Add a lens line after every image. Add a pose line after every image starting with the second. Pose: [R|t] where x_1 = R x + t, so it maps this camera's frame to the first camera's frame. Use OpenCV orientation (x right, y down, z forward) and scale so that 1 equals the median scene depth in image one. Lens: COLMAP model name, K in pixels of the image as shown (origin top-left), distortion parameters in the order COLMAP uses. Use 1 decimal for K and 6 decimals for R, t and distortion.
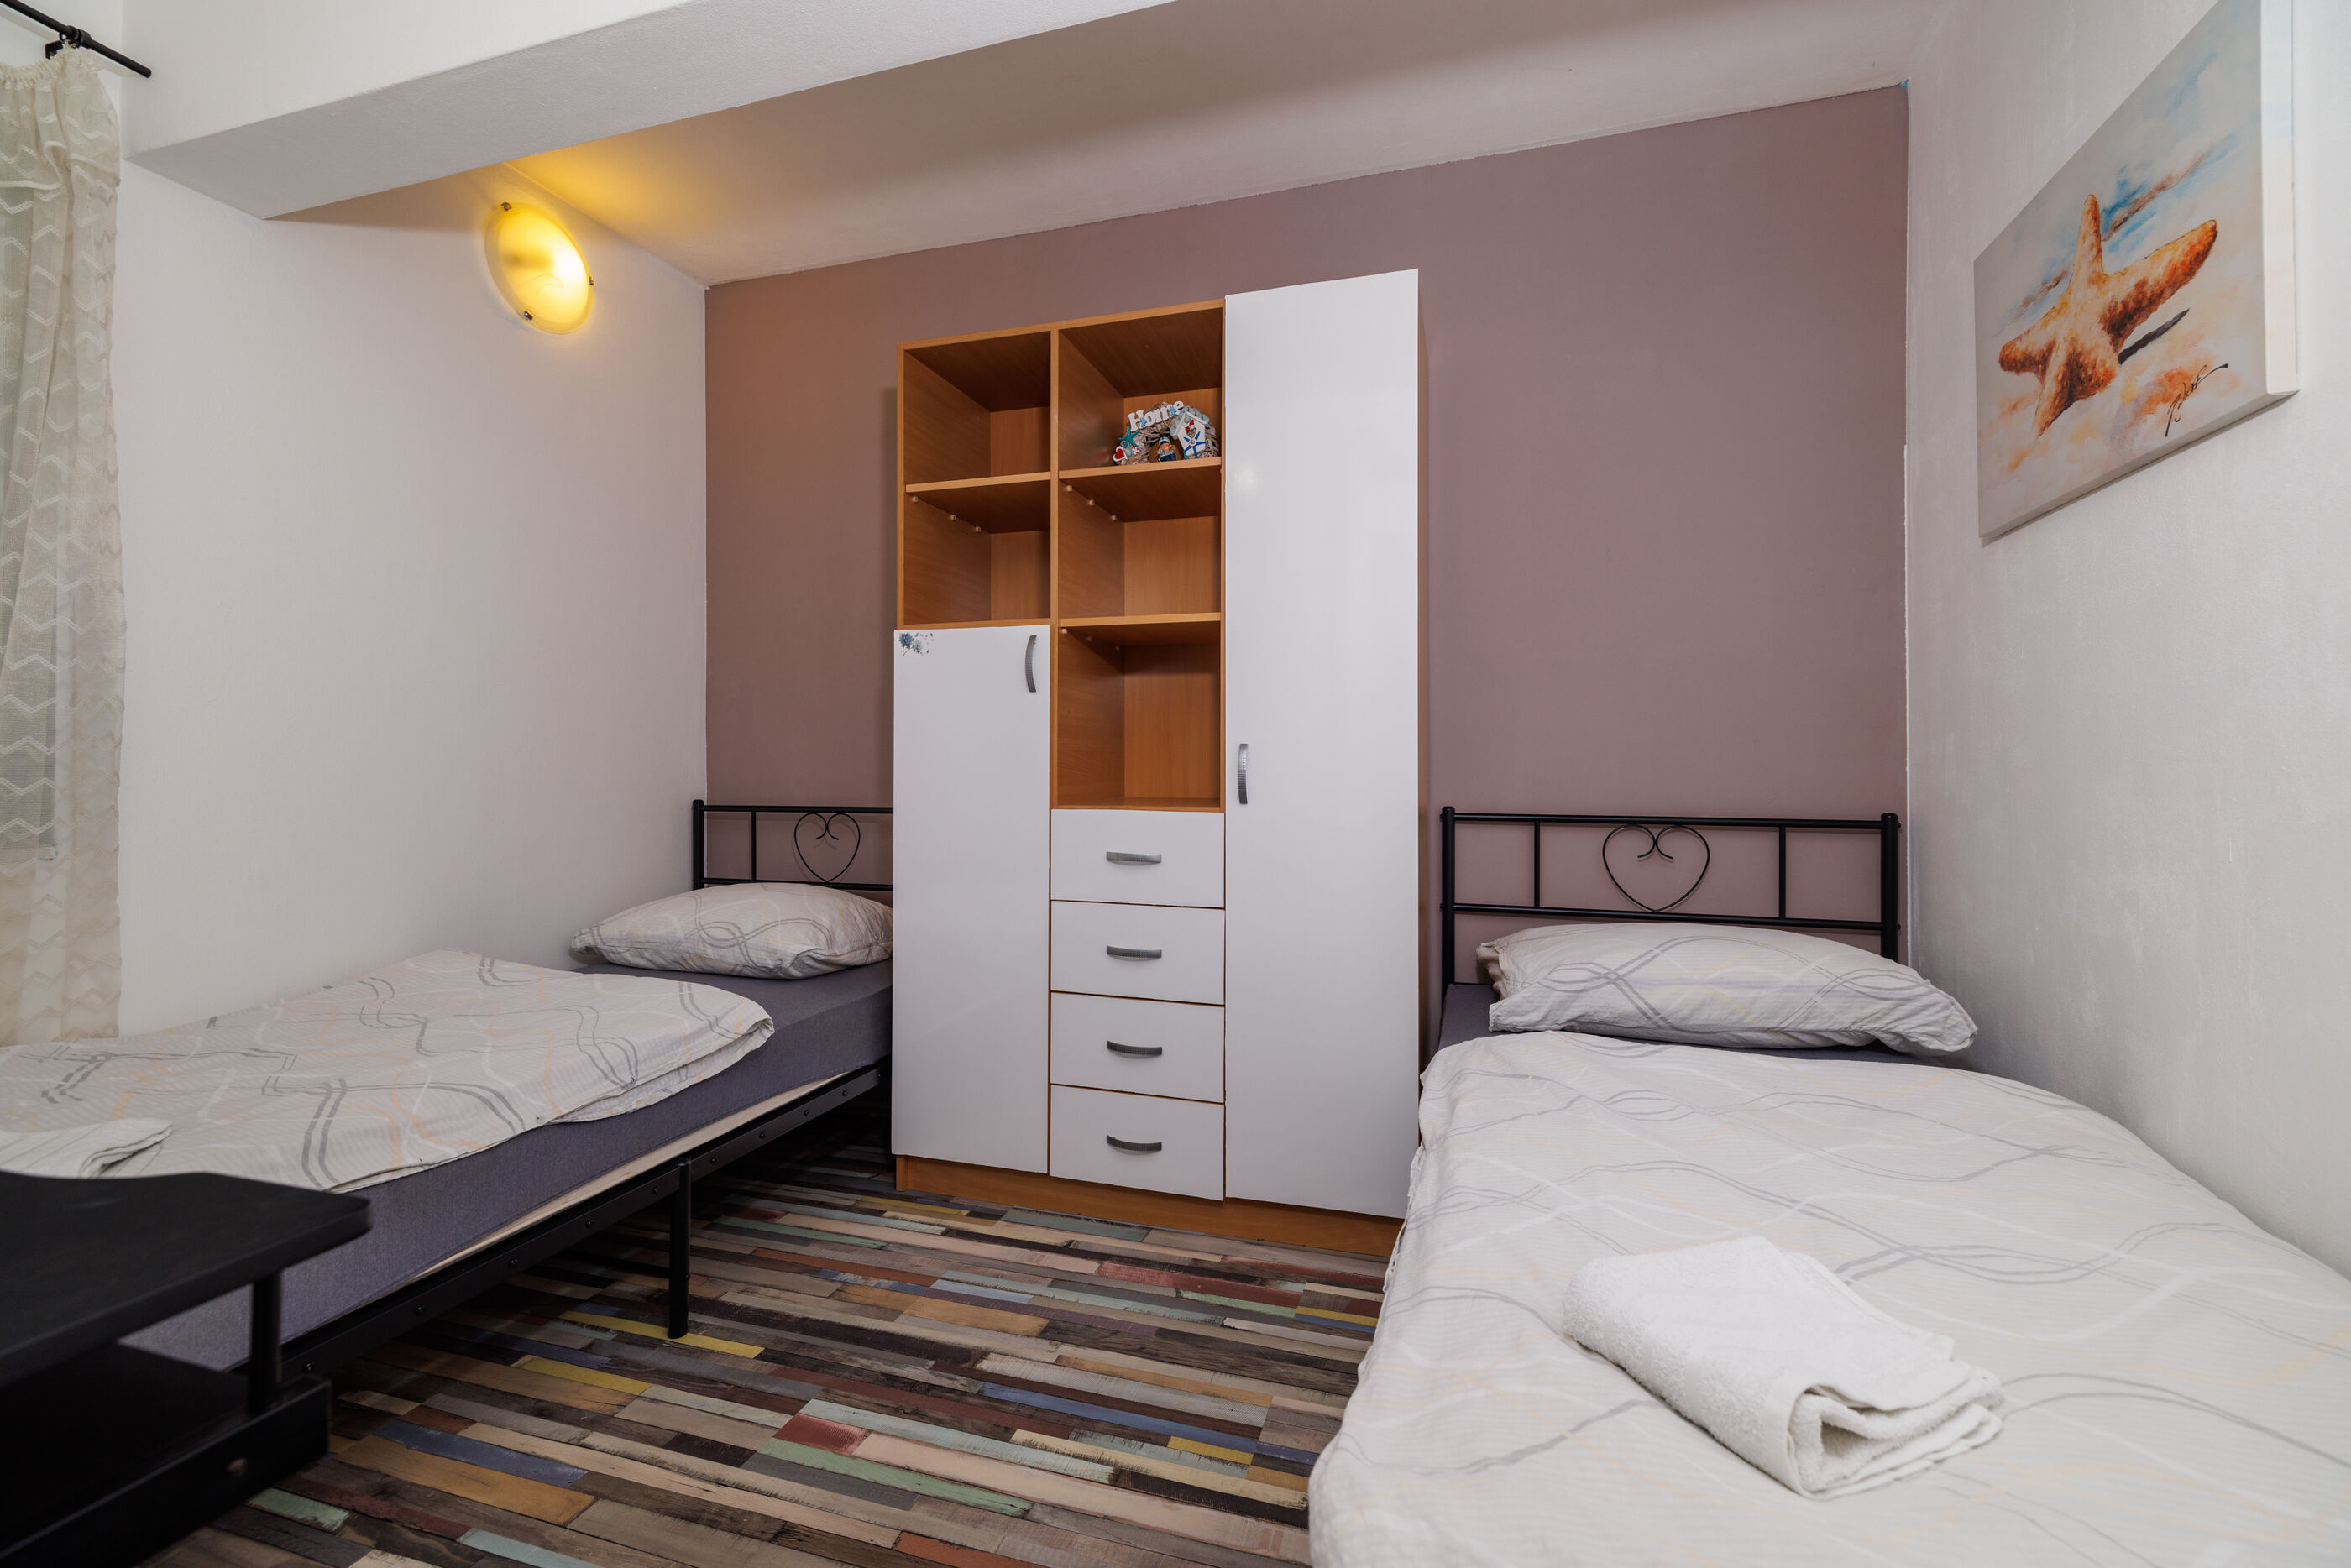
lens RADIAL K [[1000.8, 0, 1178.2], [0, 1000.8, 771.1], [0, 0, 1]] dist [0.001441, 0.000010]
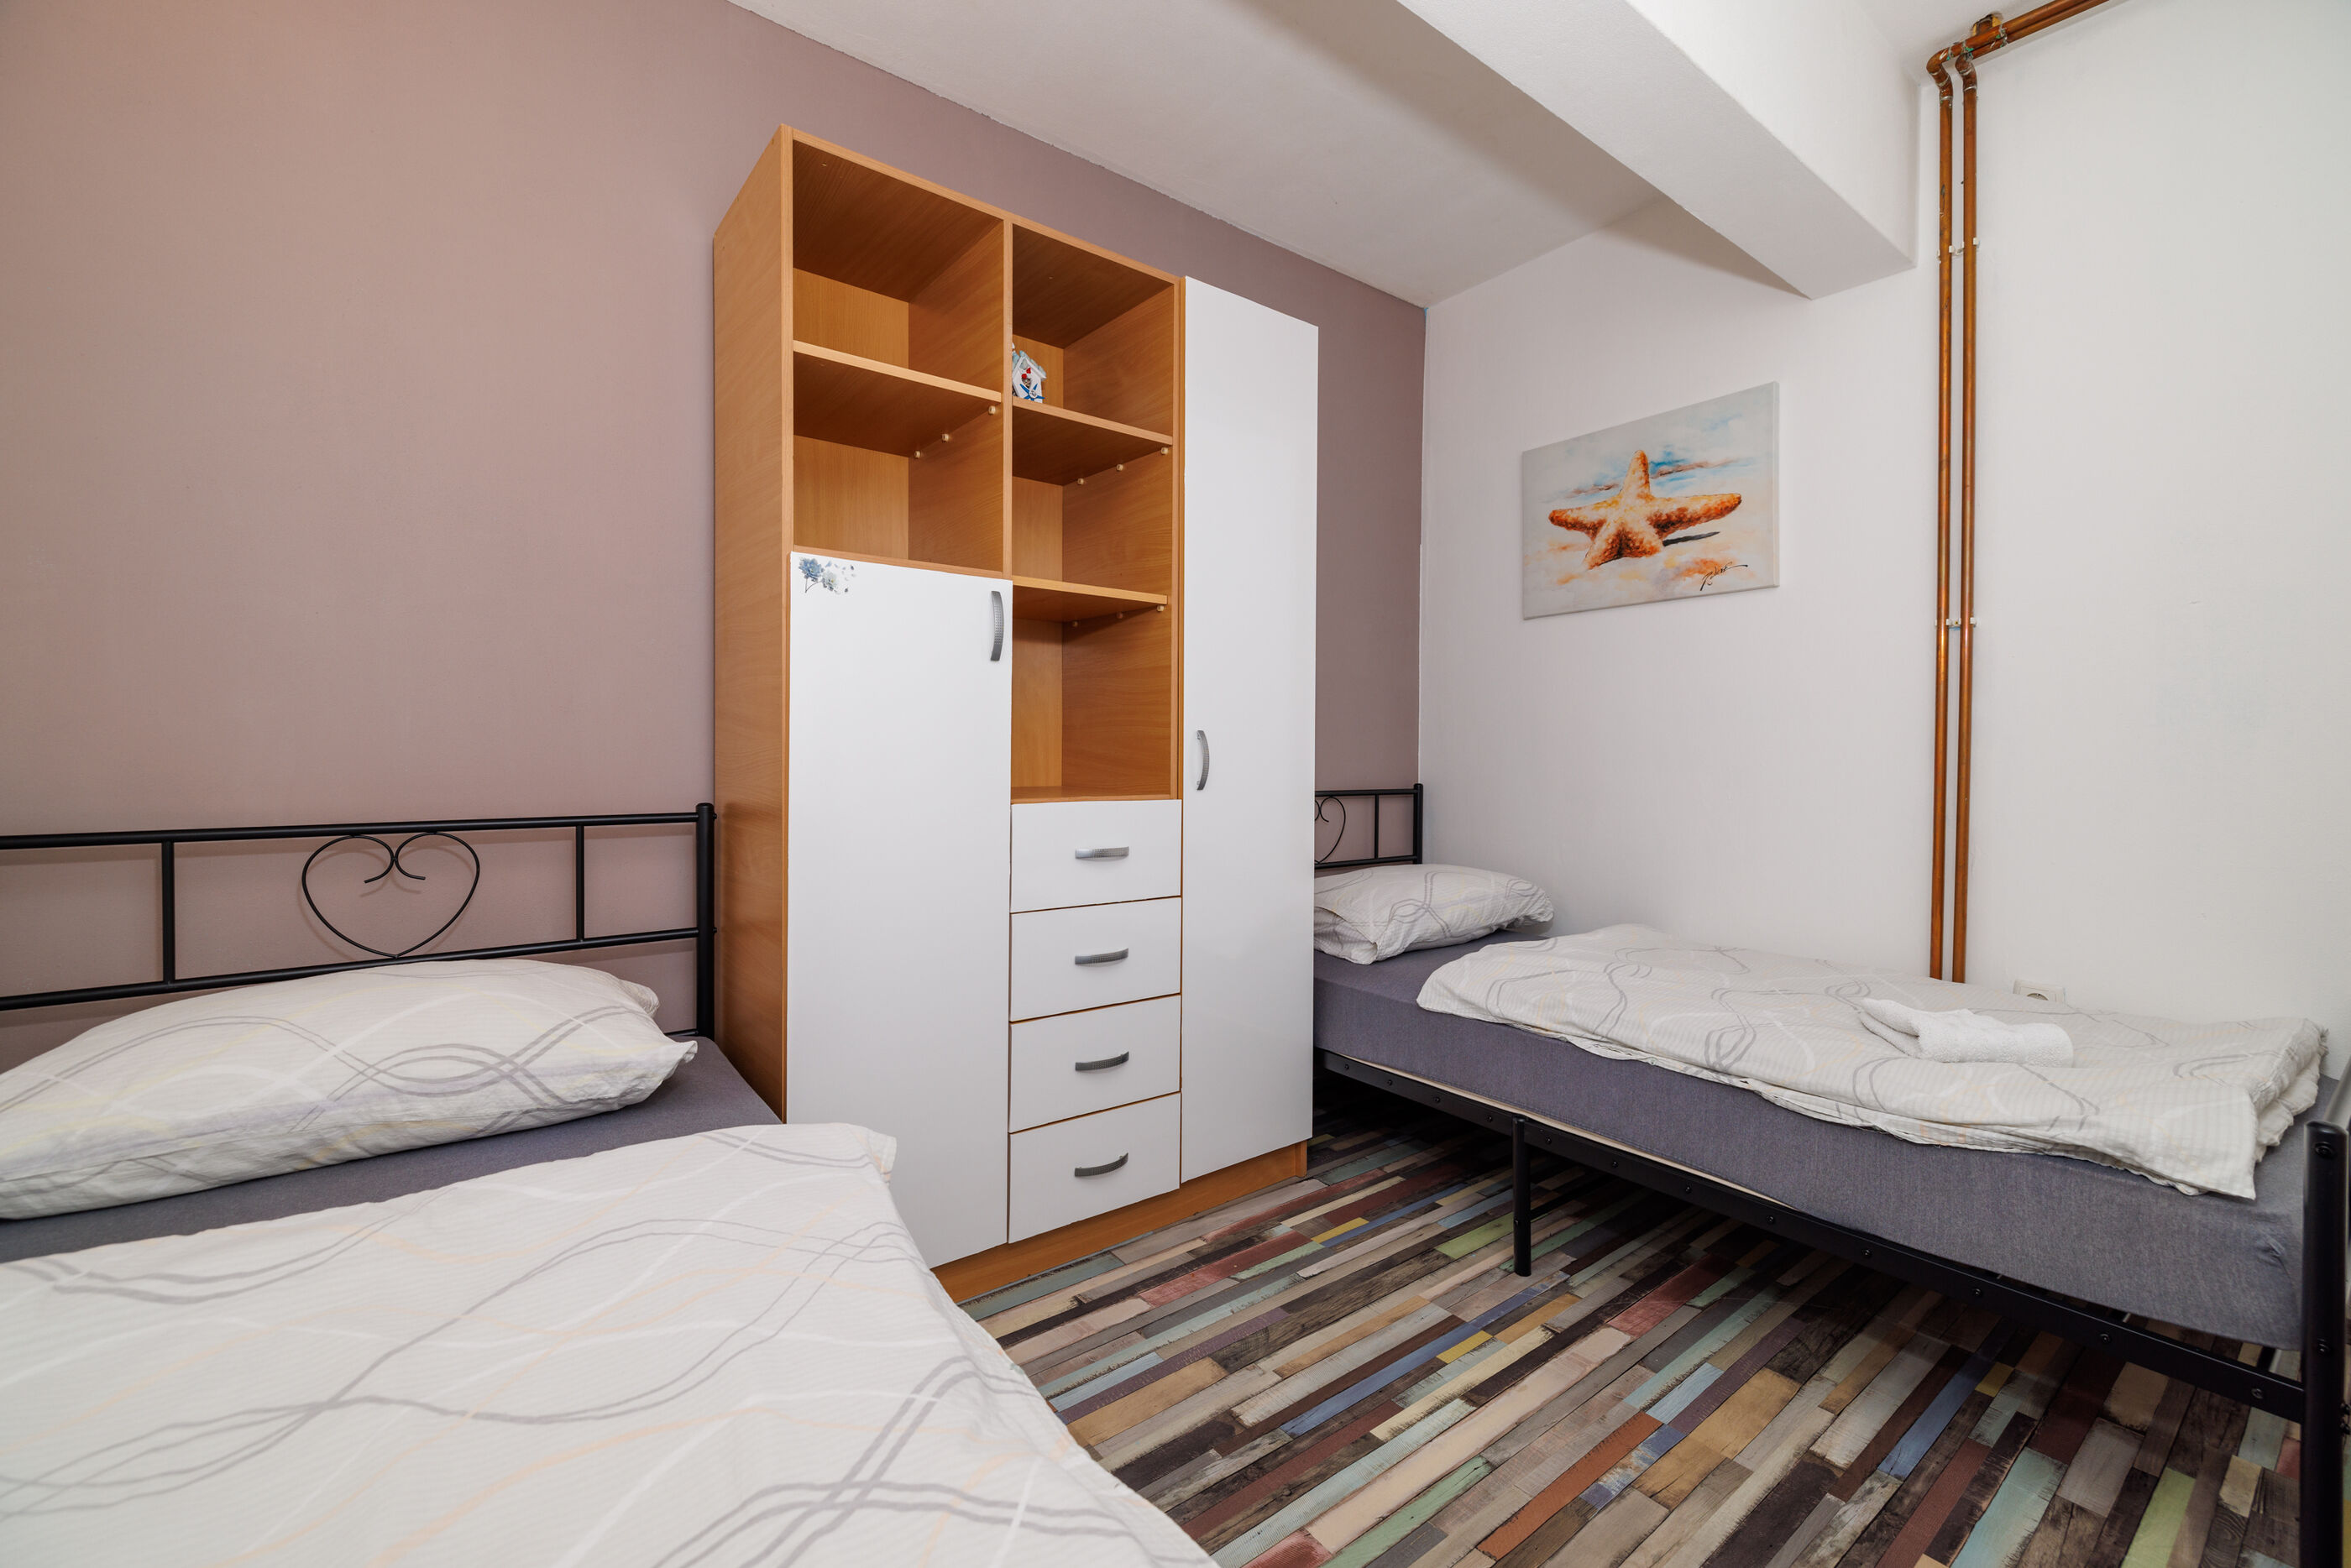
lens RADIAL K [[1000.8, 0, 1178.2], [0, 1000.8, 771.1], [0, 0, 1]] dist [0.001441, 0.000010]
pose [[0.564525, -0.014555, 0.825287, -0.889617], [-0.000010, 0.999844, 0.017640, -0.004903], [-0.825416, -0.009967, 0.564437, 0.508148]]
